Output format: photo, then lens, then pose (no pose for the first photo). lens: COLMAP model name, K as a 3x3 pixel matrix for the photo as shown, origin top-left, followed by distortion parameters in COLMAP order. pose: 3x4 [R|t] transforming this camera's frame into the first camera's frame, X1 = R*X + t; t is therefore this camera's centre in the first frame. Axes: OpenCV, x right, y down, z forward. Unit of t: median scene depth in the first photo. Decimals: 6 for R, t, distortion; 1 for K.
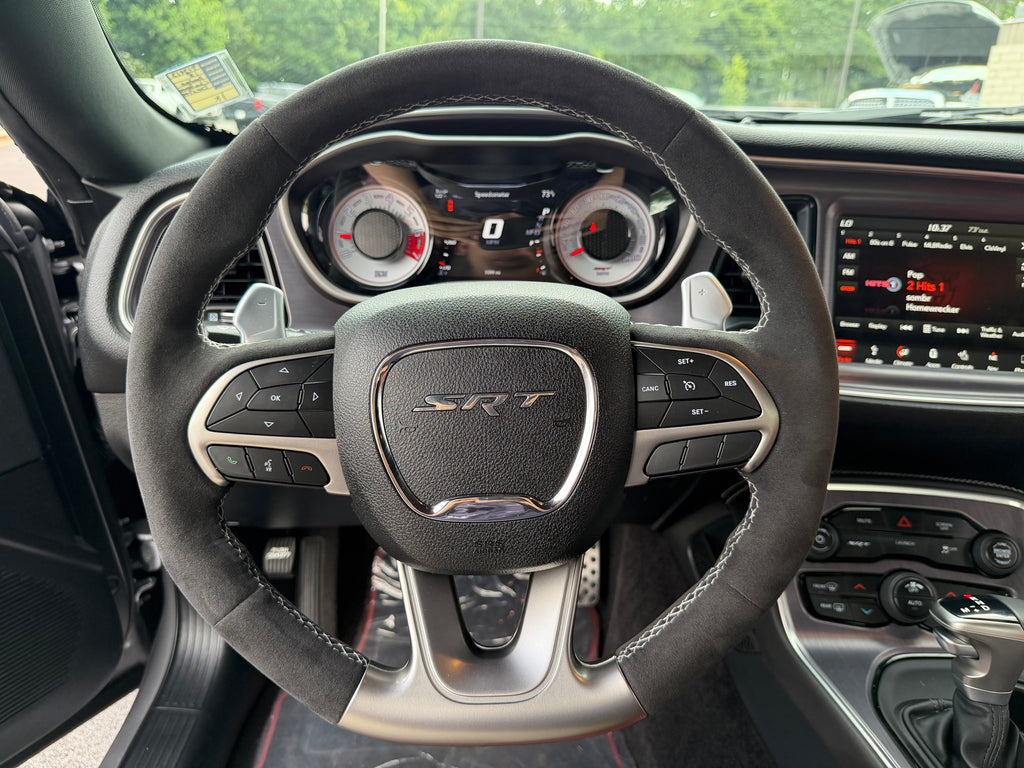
lens RADIAL K [[750.6, 0, 513.2], [0, 750.6, 385.8], [0, 0, 1]] dist [-0.007056, -0.015664]
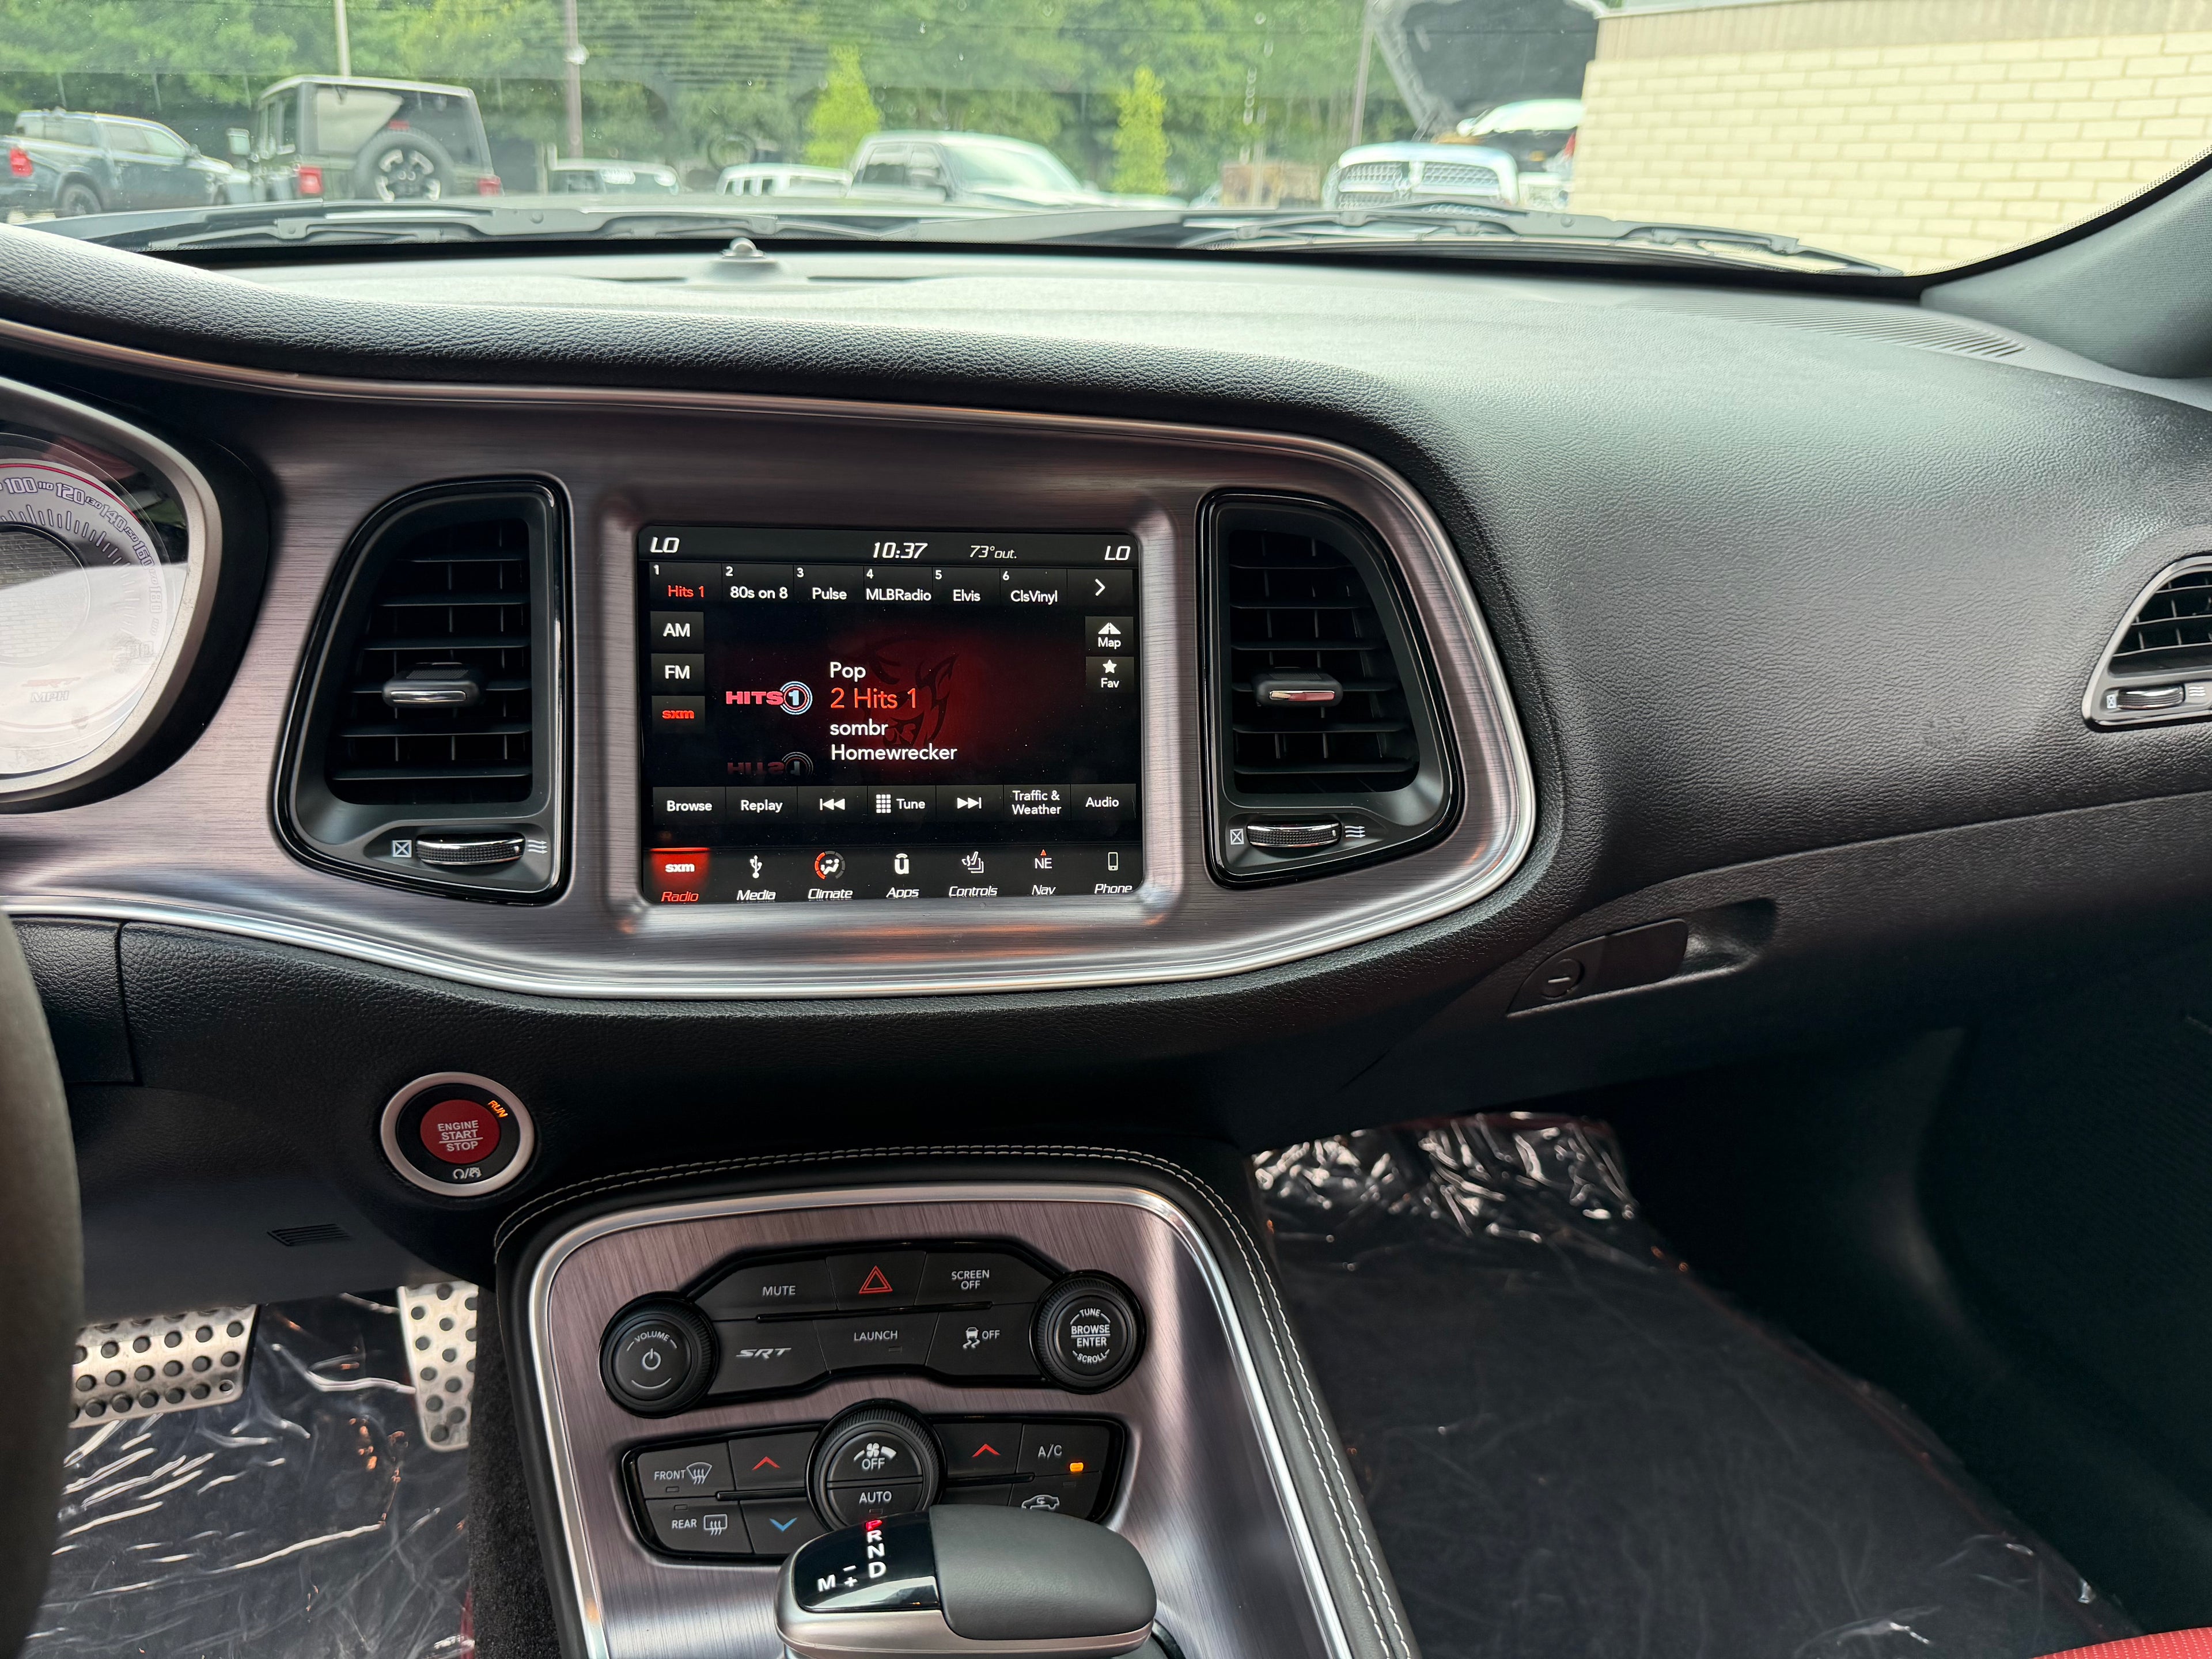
lens RADIAL K [[1621.5, 0, 1127.7], [0, 1621.5, 807.9], [0, 0, 1]] dist [-0.007056, -0.015664]
pose [[0.967359, -0.079171, 0.240724, 0.464591], [0.074800, 0.996826, 0.027258, -0.086751], [-0.242118, -0.008362, 0.970211, 0.120353]]
